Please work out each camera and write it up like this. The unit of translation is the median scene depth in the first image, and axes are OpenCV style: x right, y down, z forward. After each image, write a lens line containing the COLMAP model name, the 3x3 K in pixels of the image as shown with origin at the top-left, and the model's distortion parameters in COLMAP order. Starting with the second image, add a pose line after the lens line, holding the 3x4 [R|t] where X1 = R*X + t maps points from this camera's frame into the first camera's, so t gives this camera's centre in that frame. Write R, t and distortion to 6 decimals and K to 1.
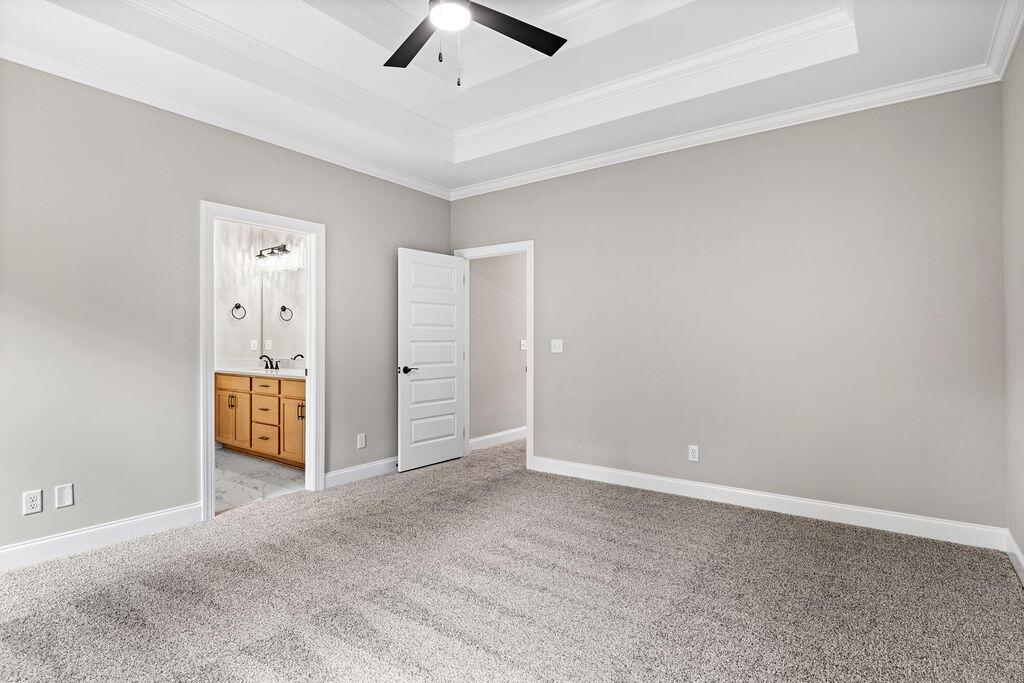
lens RADIAL K [[524.8, 0, 509.5], [0, 524.8, 337.0], [0, 0, 1]] dist [-0.001651, -0.000032]
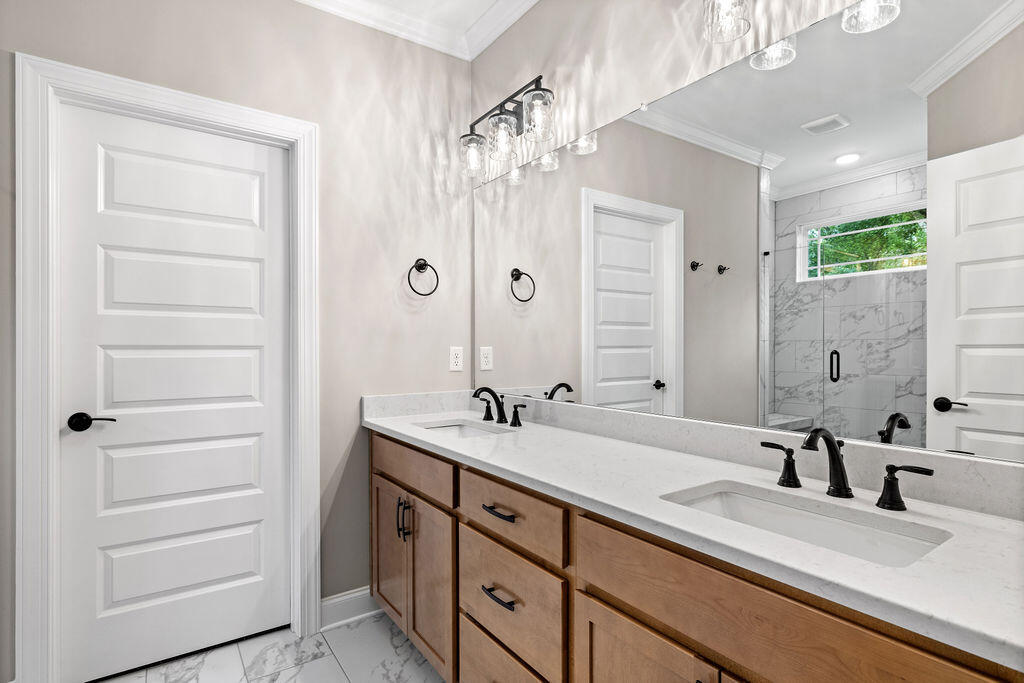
lens RADIAL K [[524.8, 0, 514.4], [0, 524.8, 346.8], [0, 0, 1]] dist [-0.001651, -0.000032]
pose [[0.949678, -0.001271, -0.313226, -0.313920], [0.002867, 0.999985, 0.004635, 0.004411], [0.313215, -0.005300, 0.949667, 0.620127]]
